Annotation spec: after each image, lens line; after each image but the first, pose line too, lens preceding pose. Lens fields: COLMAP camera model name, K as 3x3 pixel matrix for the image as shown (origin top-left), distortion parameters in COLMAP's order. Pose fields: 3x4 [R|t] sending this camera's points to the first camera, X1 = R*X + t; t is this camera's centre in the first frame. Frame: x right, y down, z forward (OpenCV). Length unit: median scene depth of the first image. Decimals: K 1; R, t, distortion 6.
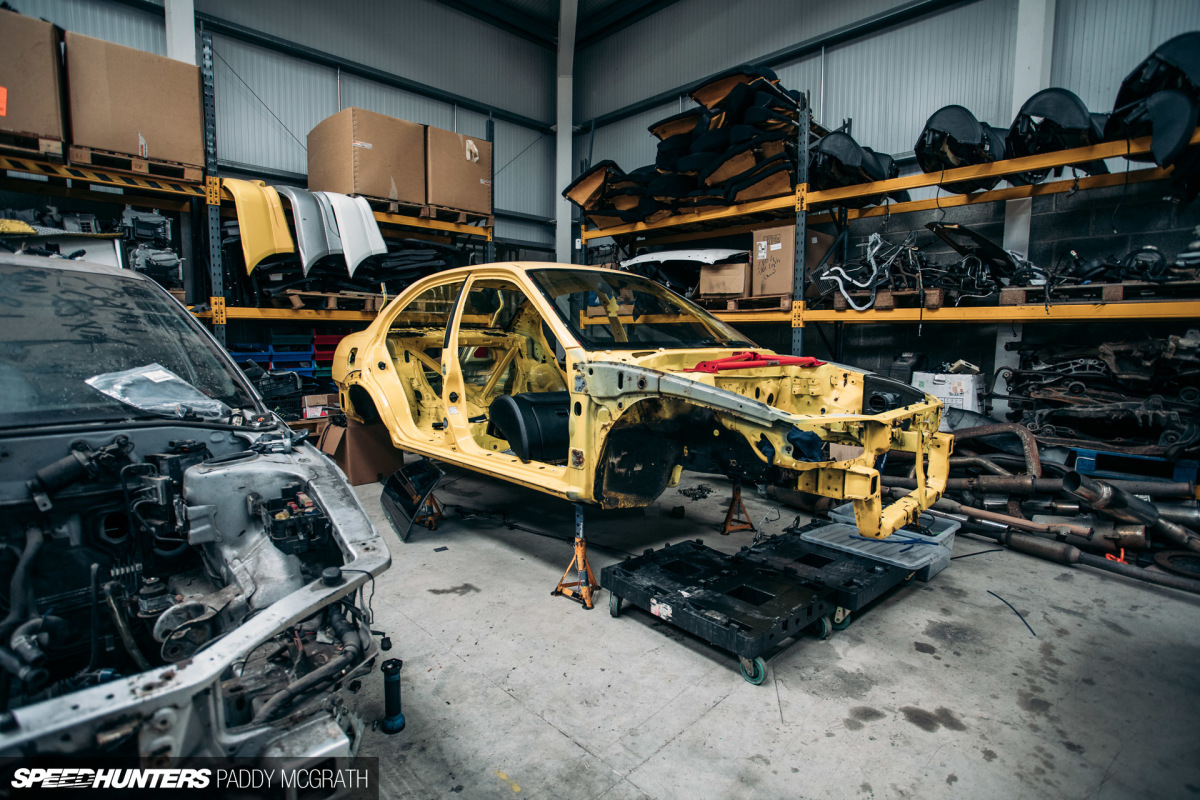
lens RADIAL K [[579.5, 0, 600.0], [0, 579.5, 400.0], [0, 0, 1]] dist [-0.062621, 0.026418]
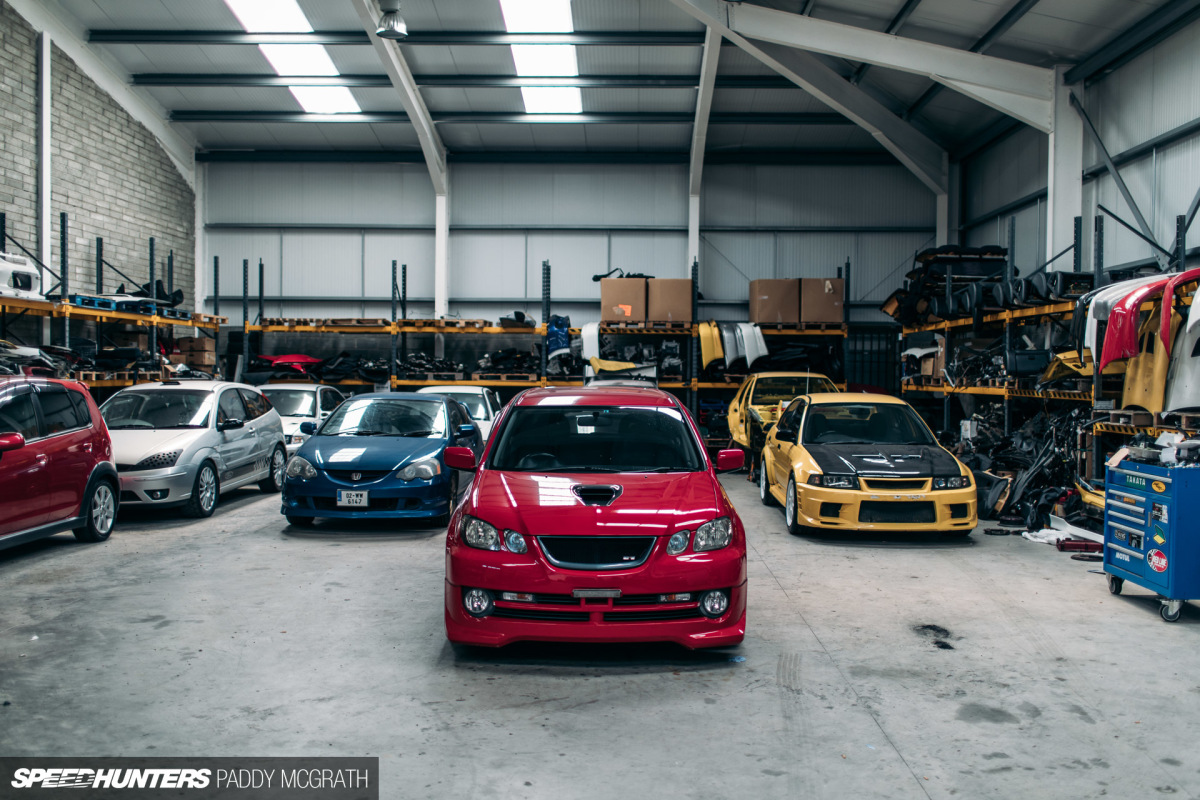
lens RADIAL K [[1142.7, 0, 600.0], [0, 1142.7, 400.0], [0, 0, 1]] dist [0.002208, -0.000533]
pose [[0.693405, 0.013864, -0.720414, 2.877959], [-0.080599, 0.995033, -0.058428, 0.241324], [0.716026, 0.098579, 0.691078, -2.942665]]
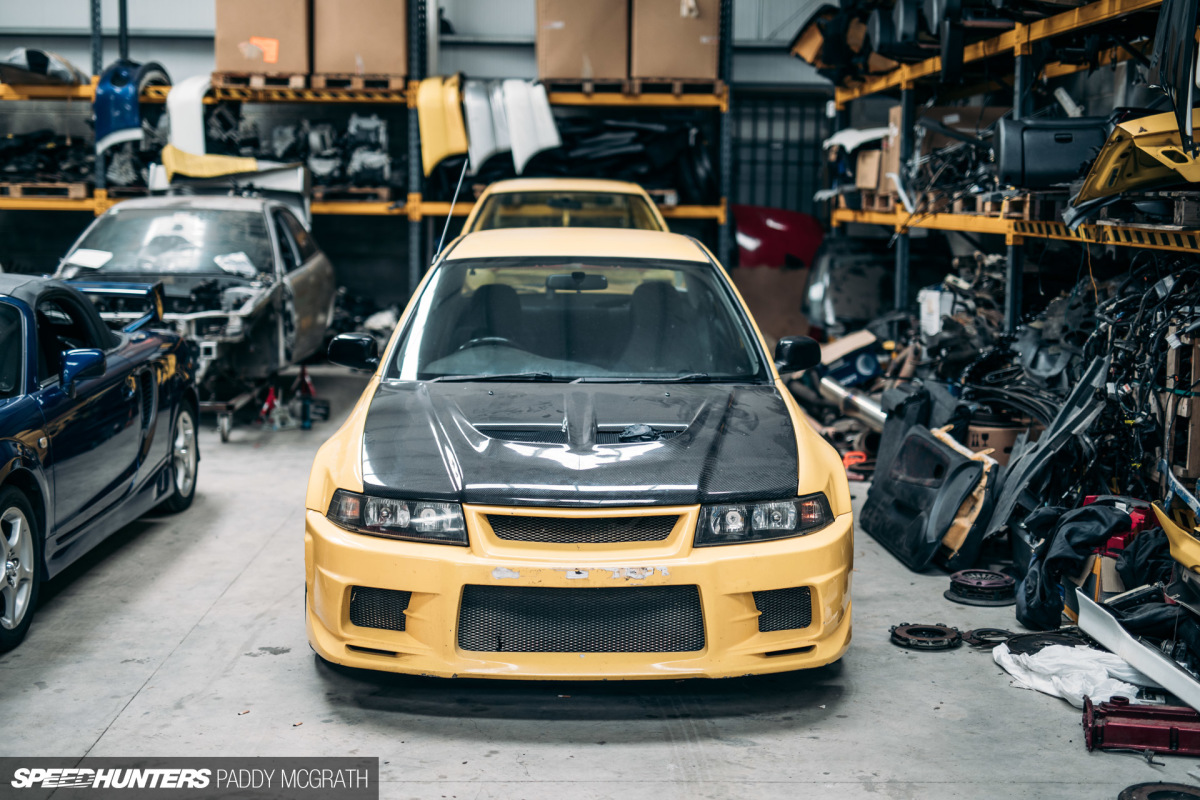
lens RADIAL K [[1669.2, 0, 600.0], [0, 1669.2, 400.0], [0, 0, 1]] dist [0.013097, 0.005592]
pose [[0.732258, 0.083863, -0.675844, 2.207486], [-0.079886, 0.996115, 0.037050, 0.074421], [0.676326, 0.026860, 0.736113, -1.351156]]
